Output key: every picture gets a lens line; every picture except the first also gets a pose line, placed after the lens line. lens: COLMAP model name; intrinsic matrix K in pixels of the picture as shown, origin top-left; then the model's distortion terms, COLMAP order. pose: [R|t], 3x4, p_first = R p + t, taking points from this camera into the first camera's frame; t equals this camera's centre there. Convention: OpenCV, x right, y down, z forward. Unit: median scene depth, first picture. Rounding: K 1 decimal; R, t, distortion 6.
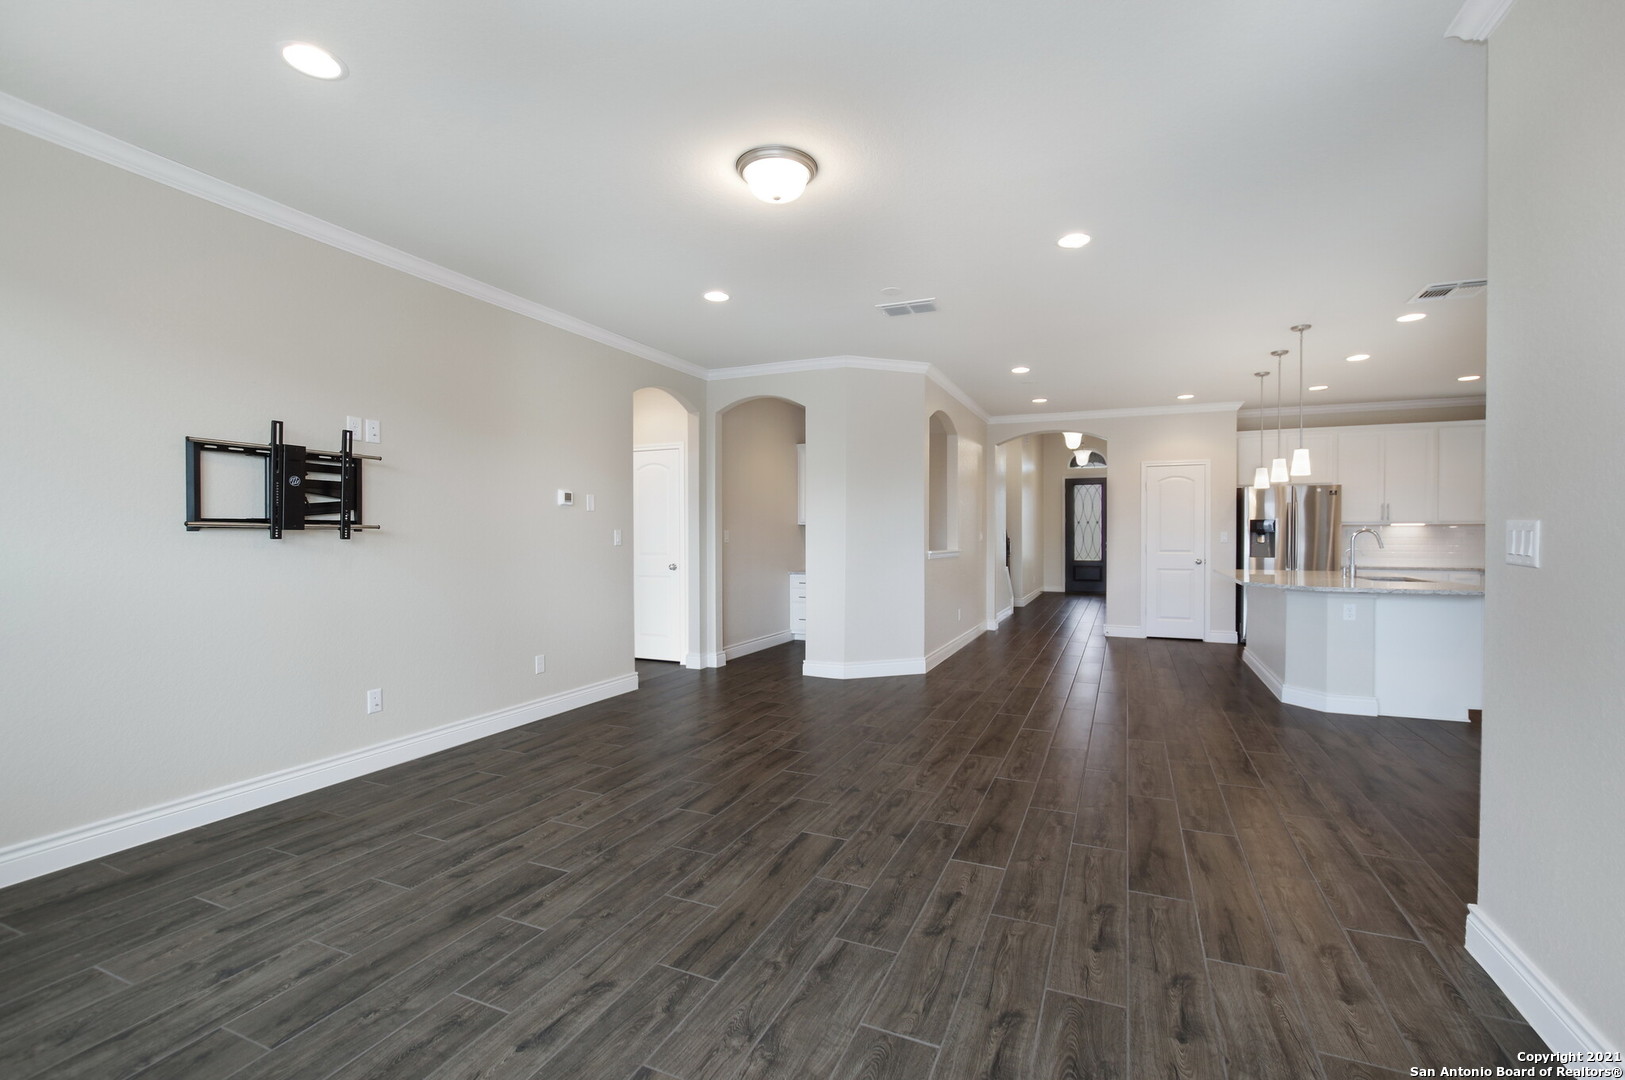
lens RADIAL K [[708.8, 0, 812.5], [0, 708.8, 540.0], [0, 0, 1]] dist [-0.023417, 0.011518]
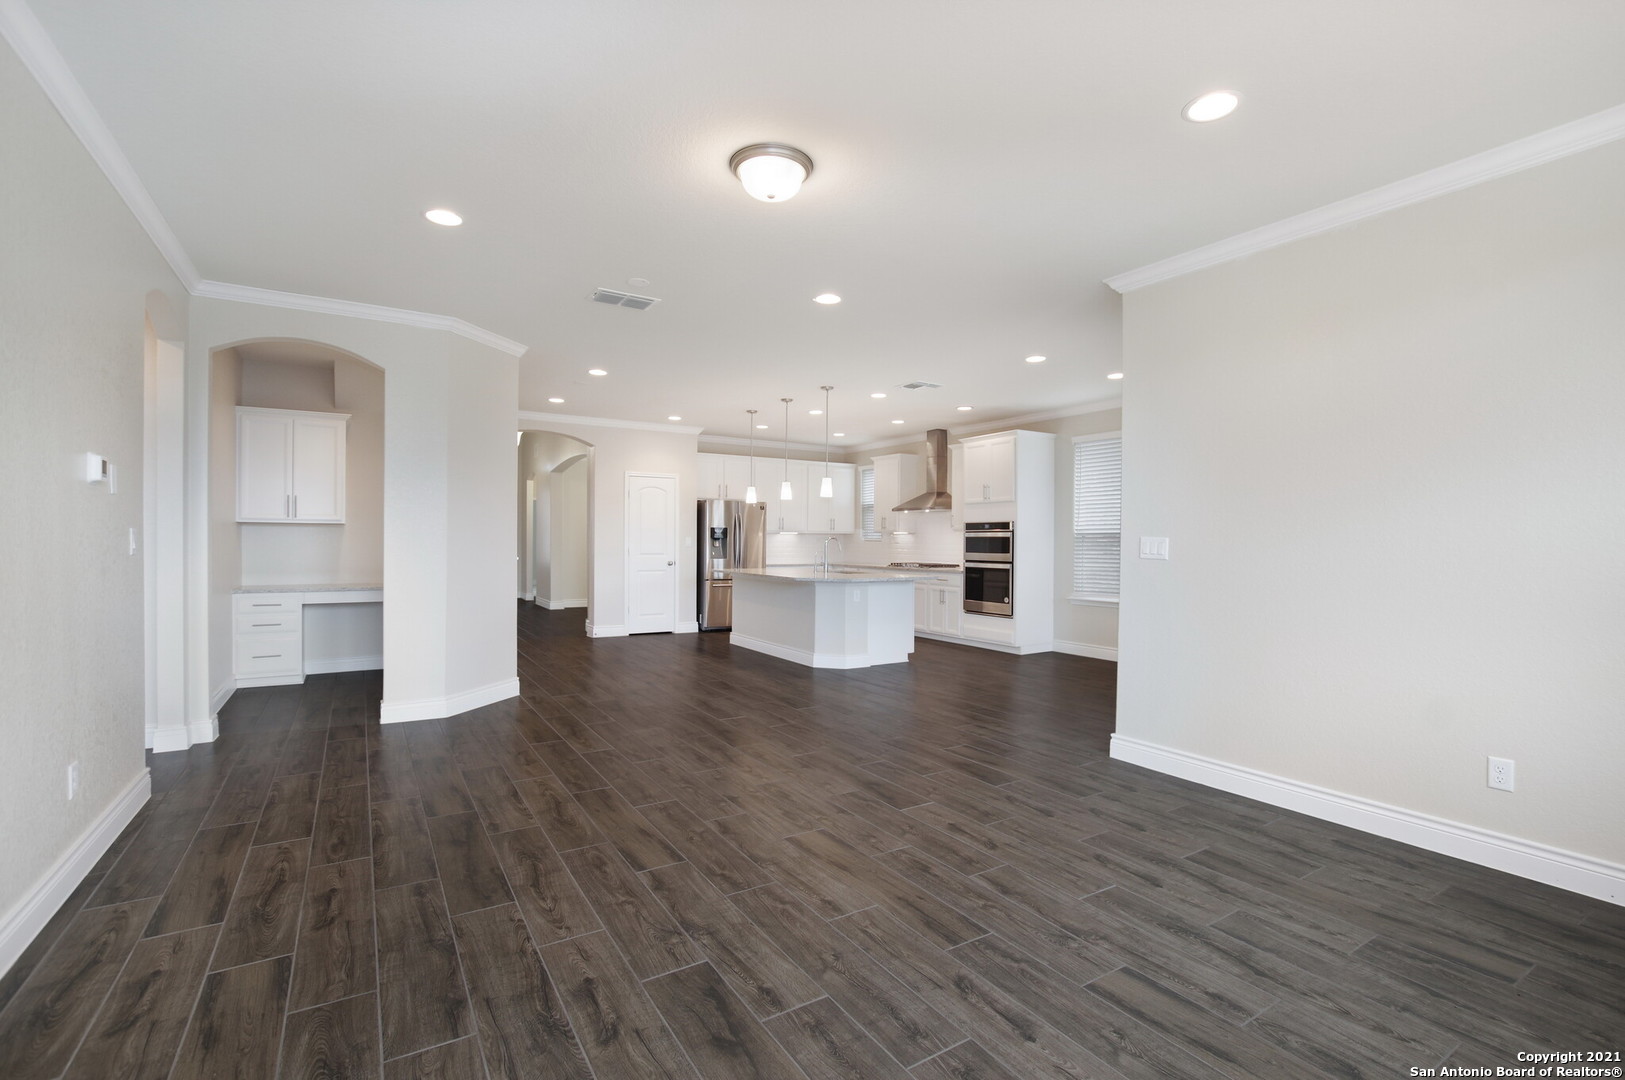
lens RADIAL K [[744.9, 0, 812.5], [0, 744.9, 540.0], [0, 0, 1]] dist [-0.012830, 0.000393]
pose [[0.560075, 0.004464, 0.828430, -0.836148], [-0.000801, 0.999988, -0.004847, -0.003615], [-0.828441, 0.002052, 0.560072, 0.362631]]
